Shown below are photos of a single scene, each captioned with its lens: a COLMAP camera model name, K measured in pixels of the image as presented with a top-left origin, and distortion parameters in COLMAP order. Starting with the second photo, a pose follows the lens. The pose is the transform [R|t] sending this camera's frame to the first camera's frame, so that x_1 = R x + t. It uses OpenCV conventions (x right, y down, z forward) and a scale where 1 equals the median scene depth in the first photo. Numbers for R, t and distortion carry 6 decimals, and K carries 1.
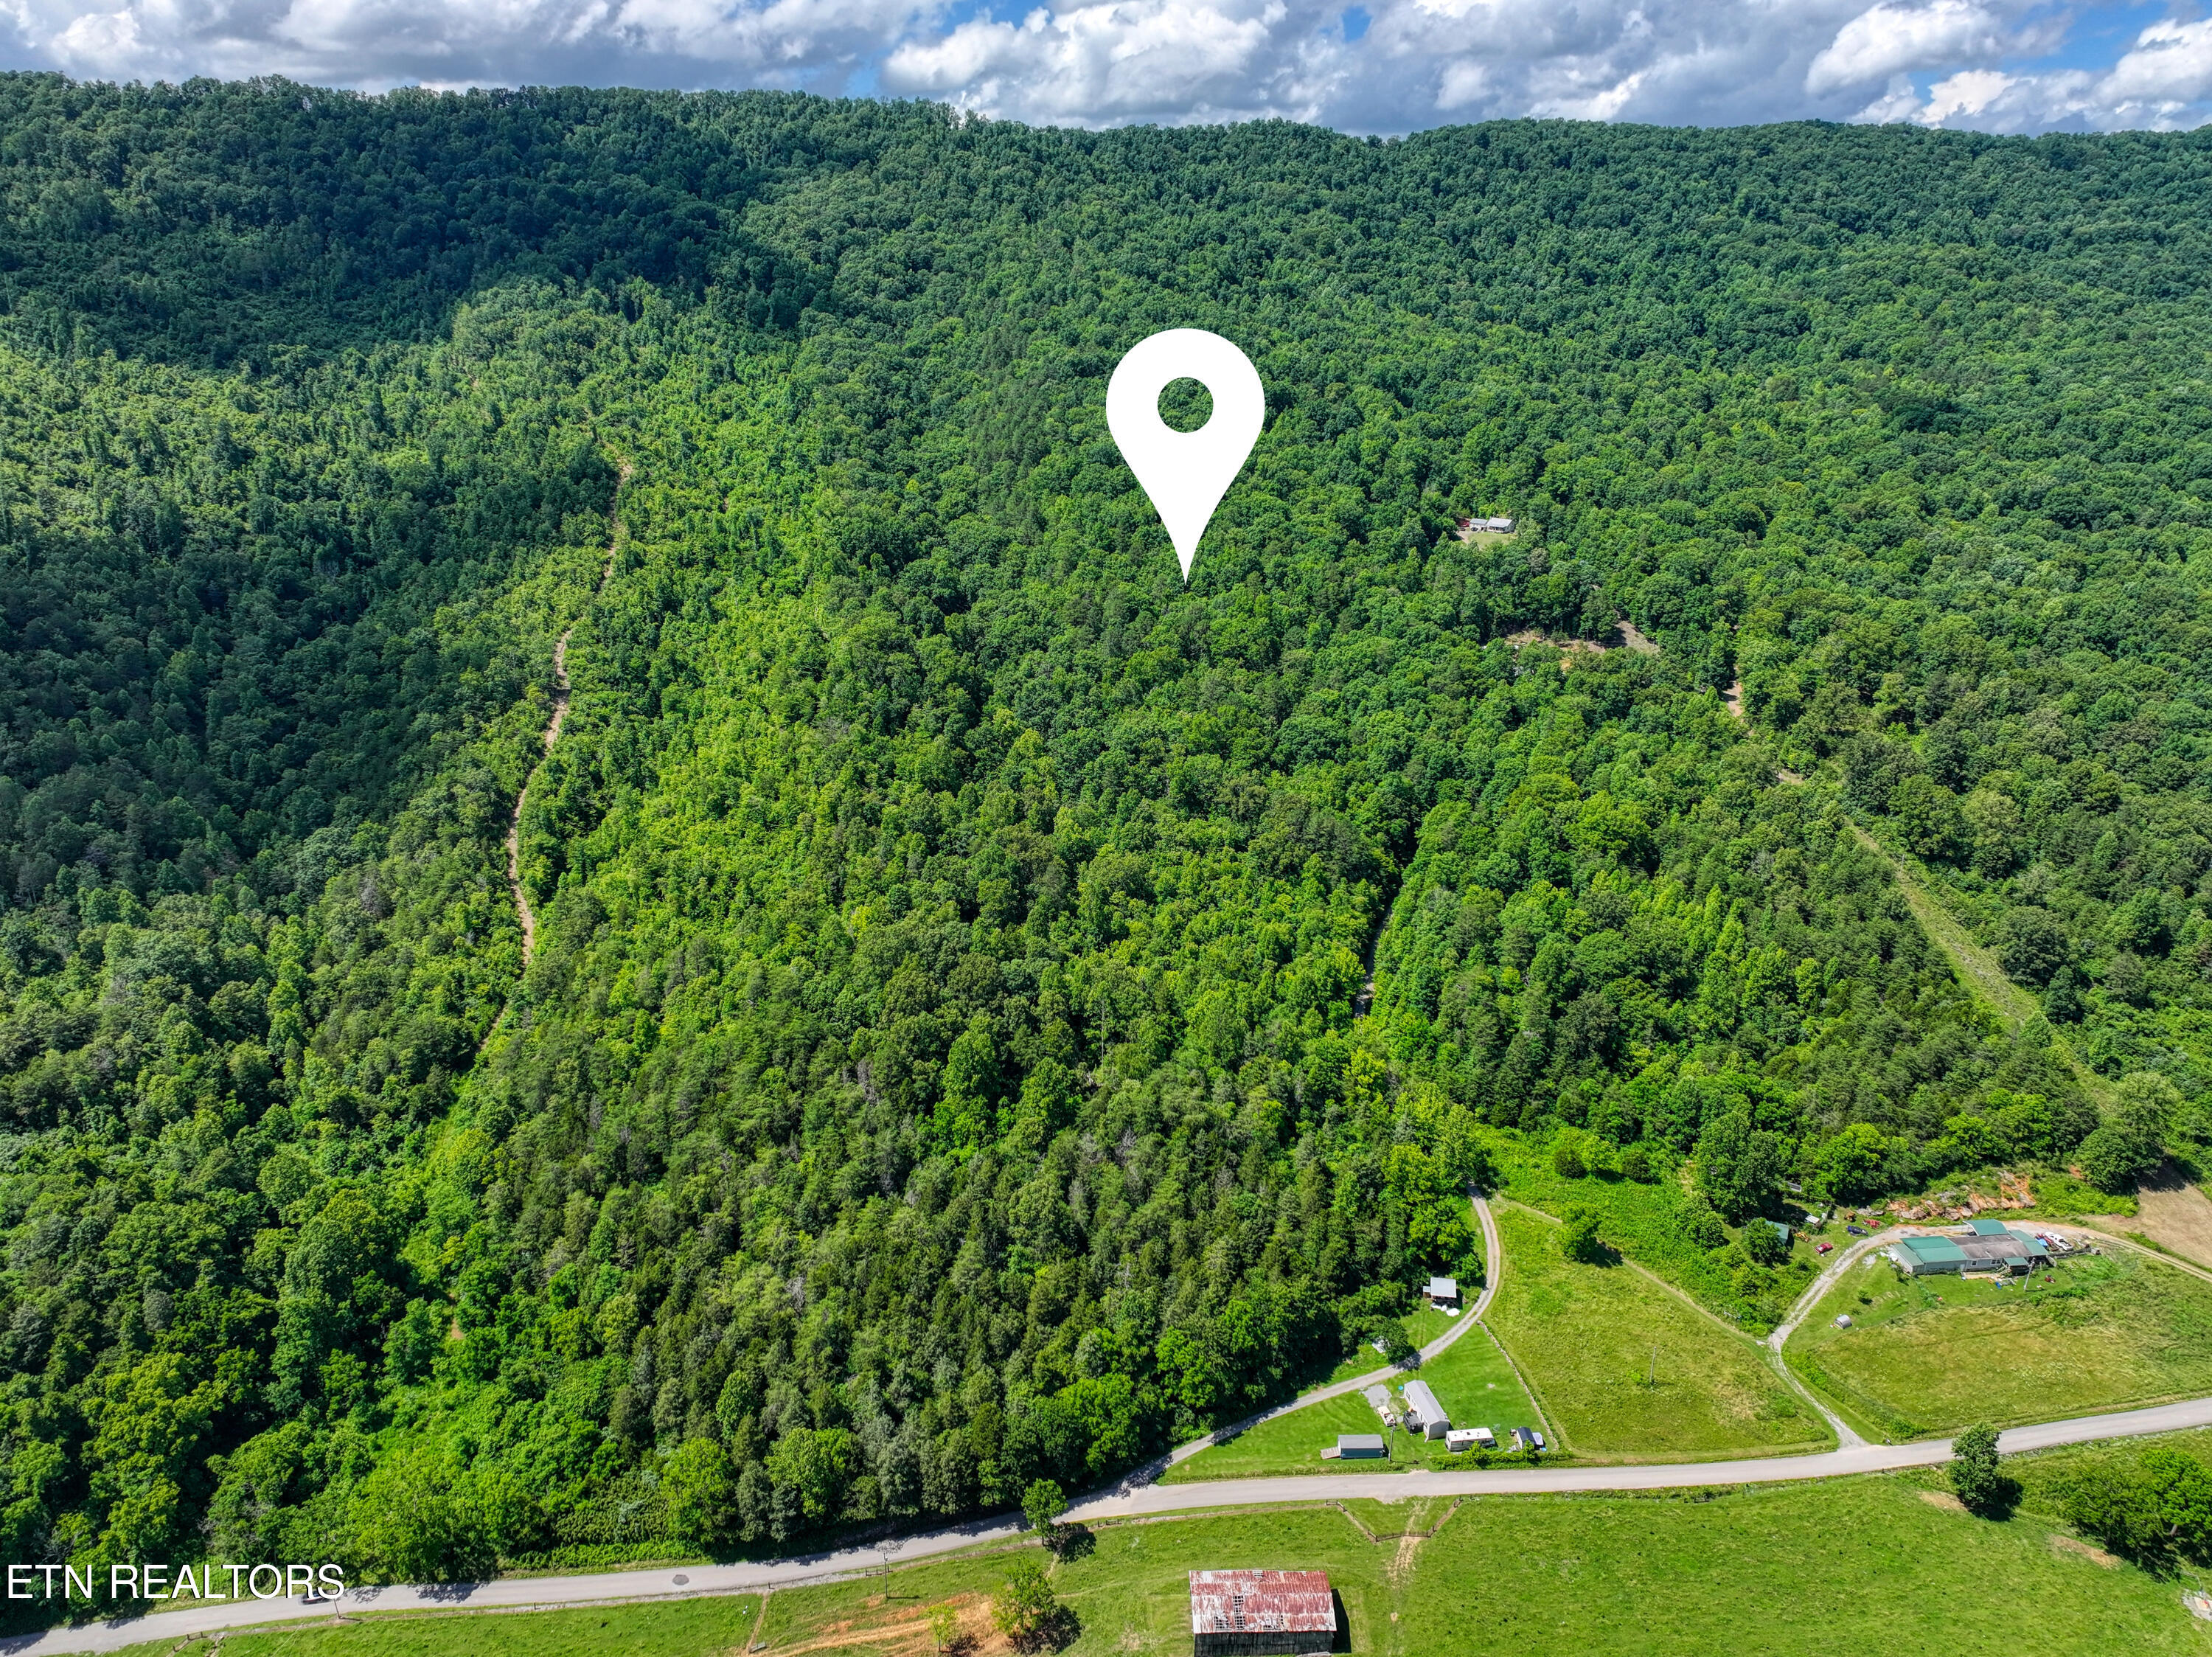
lens RADIAL K [[1543.2, 0, 1106.0], [0, 1543.2, 828.5], [0, 0, 1]] dist [-0.002851, 0.014573]
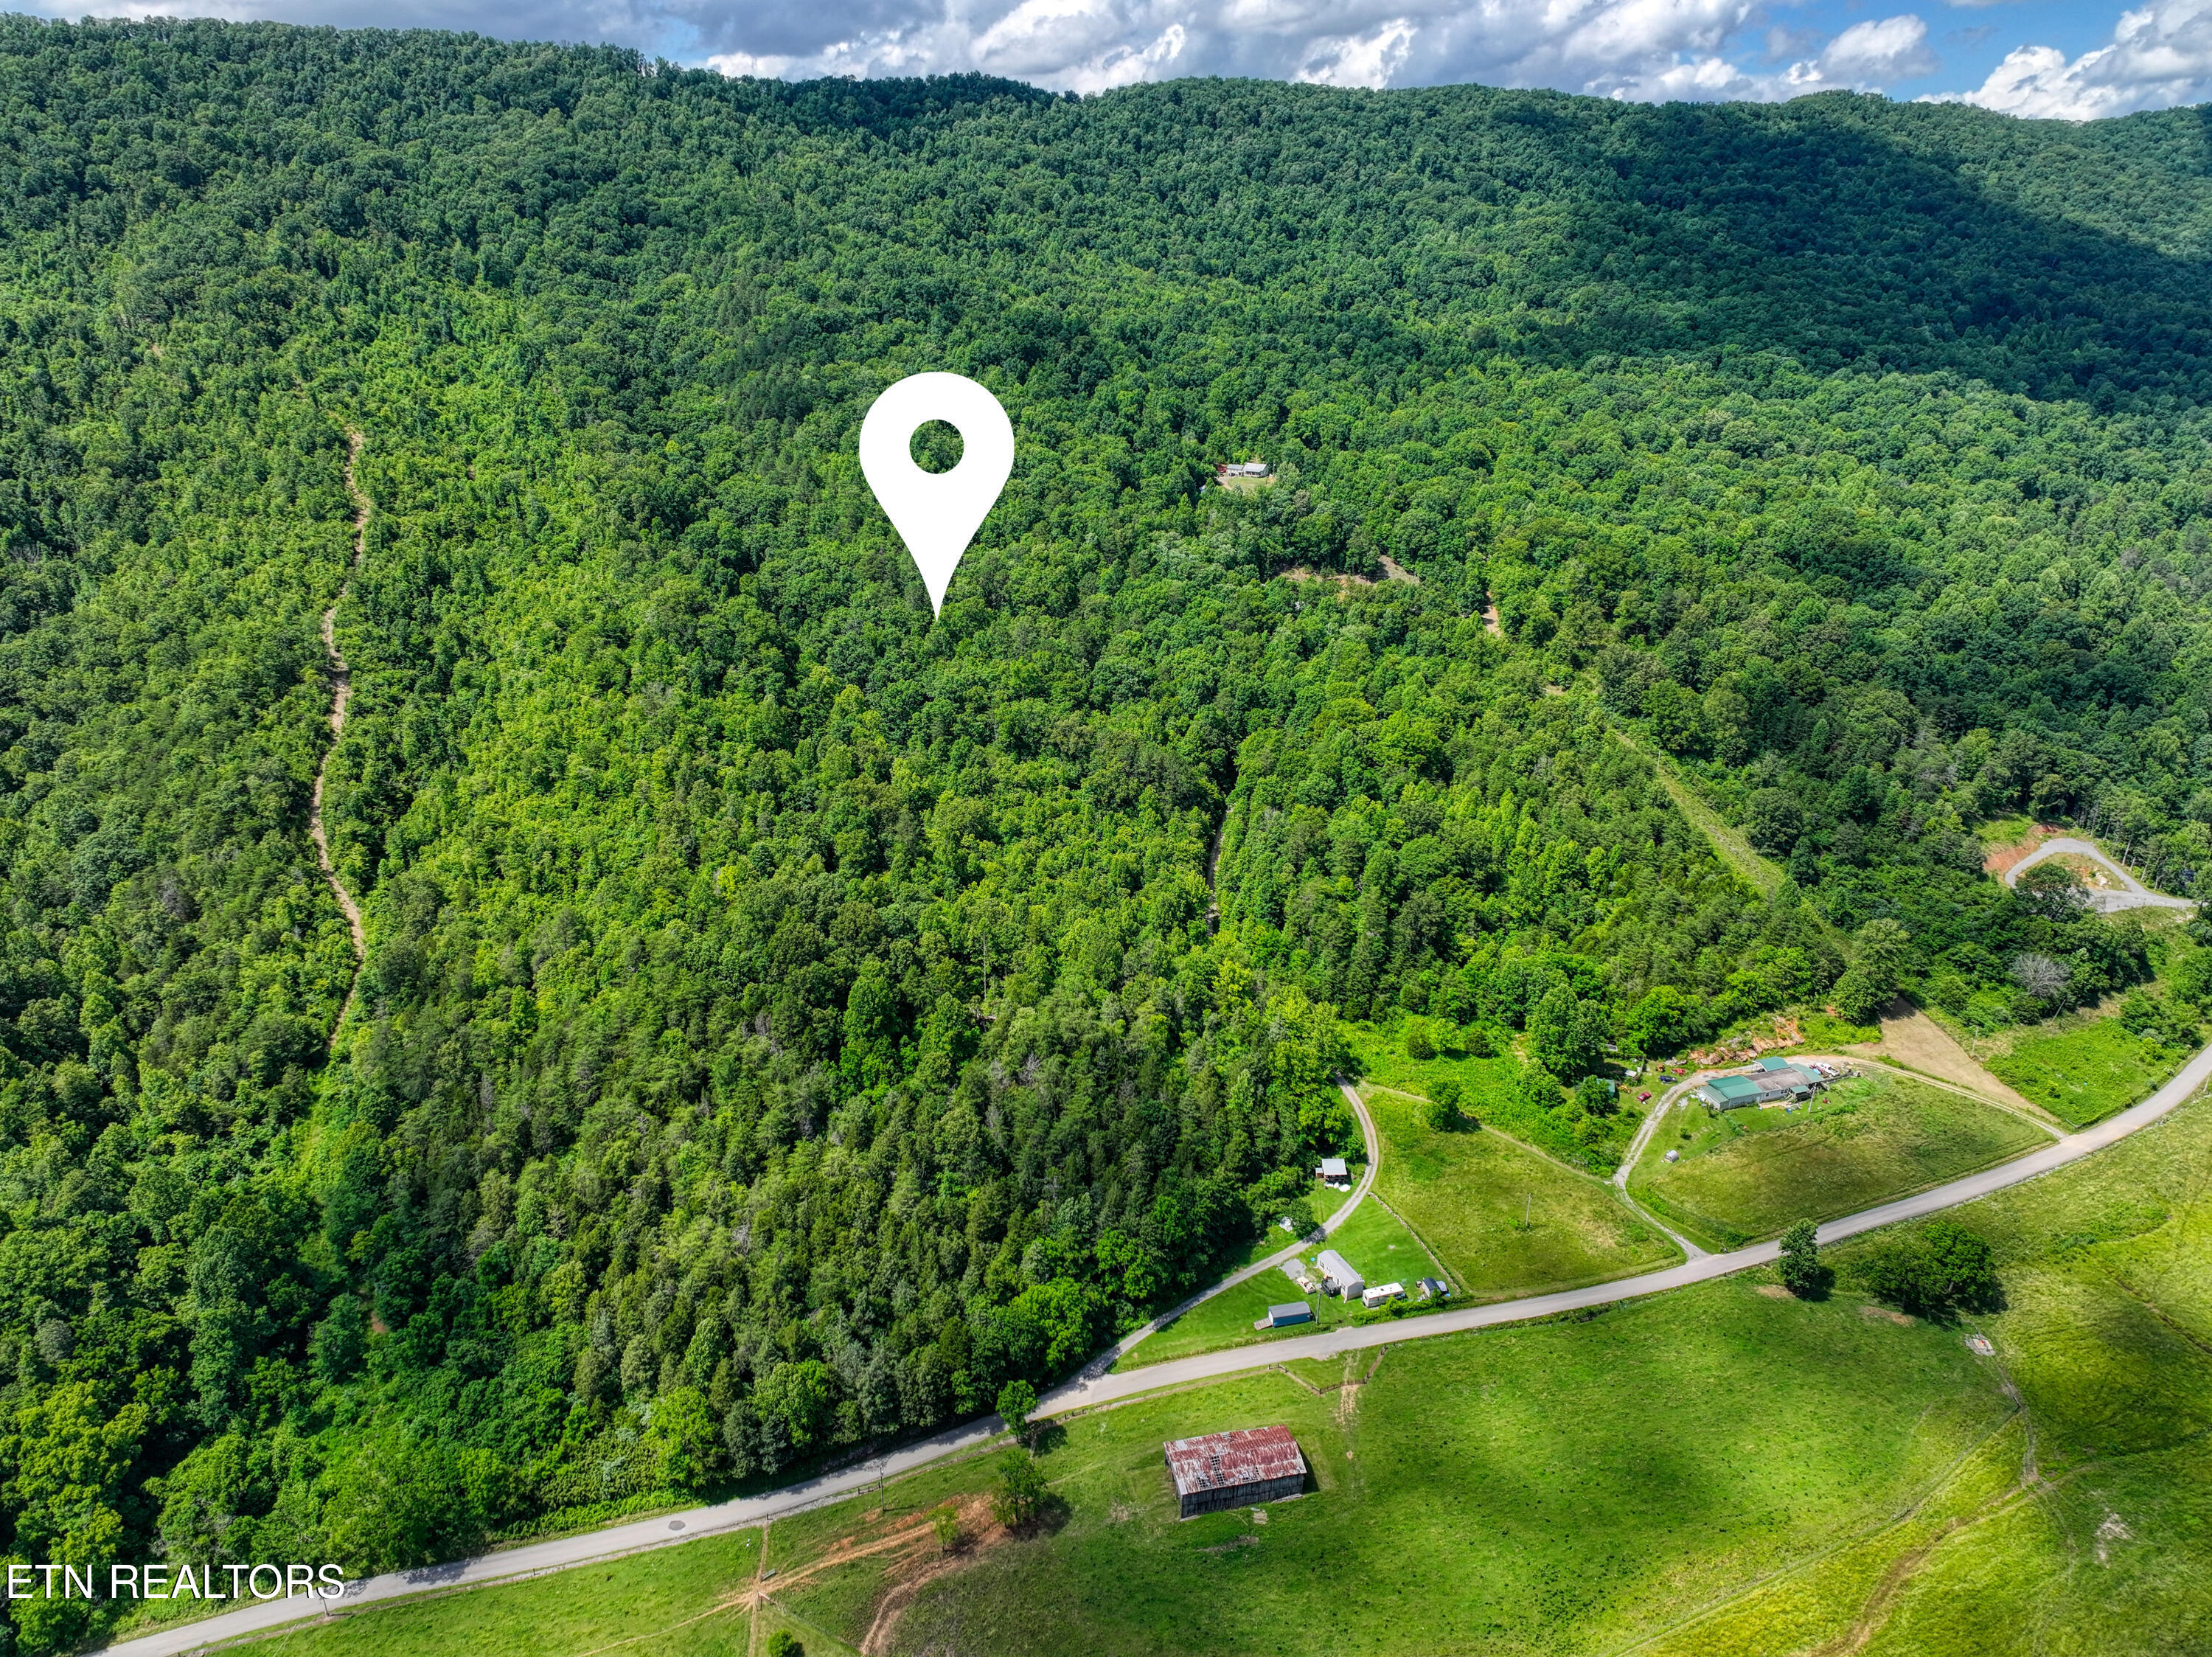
lens RADIAL K [[1543.2, 0, 1106.0], [0, 1543.2, 828.5], [0, 0, 1]] dist [-0.002851, 0.014573]
pose [[0.979360, -0.073182, 0.188409, -0.102239], [0.068407, 0.997153, 0.031733, 0.011112], [-0.190195, -0.018190, 0.981578, -0.026866]]
